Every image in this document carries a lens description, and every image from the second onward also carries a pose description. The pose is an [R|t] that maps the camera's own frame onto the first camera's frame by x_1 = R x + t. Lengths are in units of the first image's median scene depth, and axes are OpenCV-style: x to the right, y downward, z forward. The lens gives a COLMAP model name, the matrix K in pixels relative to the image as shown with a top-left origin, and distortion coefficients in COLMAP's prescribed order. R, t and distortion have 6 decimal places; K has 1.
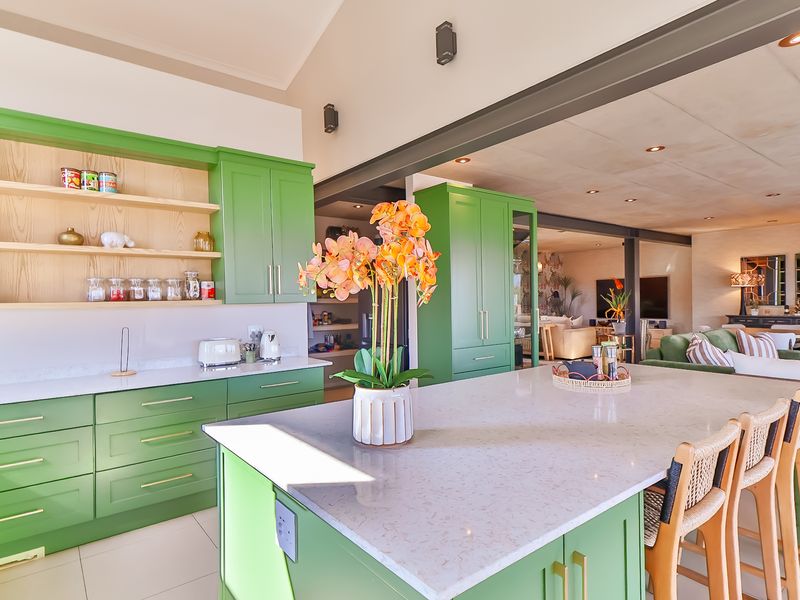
lens RADIAL K [[440.6, 0, 433.4], [0, 440.6, 298.0], [0, 0, 1]] dist [-0.000200, -0.000548]
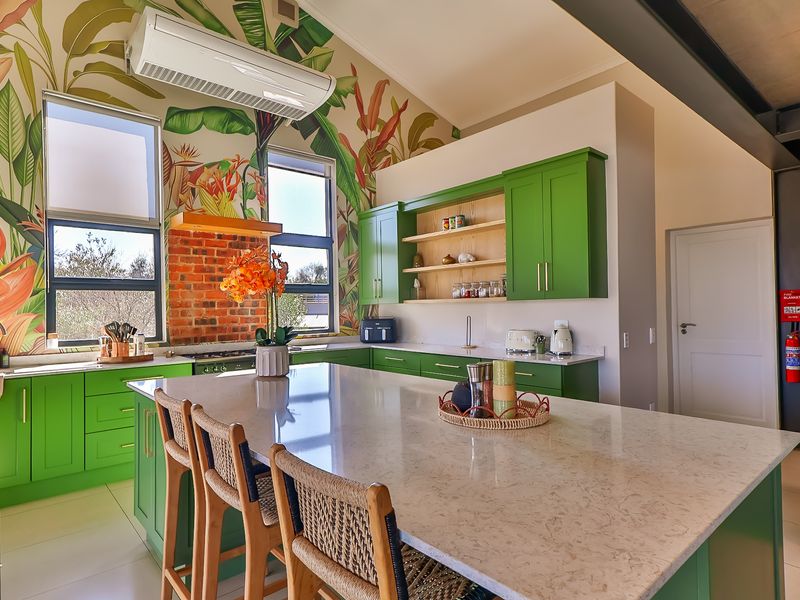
lens RADIAL K [[465.8, 0, 400.0], [0, 465.8, 300.0], [0, 0, 1]] dist [-0.001539, -0.005164]
pose [[0.000094, 0.008612, -0.999963, 0.854392], [0.020639, 0.999750, 0.008612, -0.004822], [0.999787, -0.020639, -0.000083, 0.748216]]
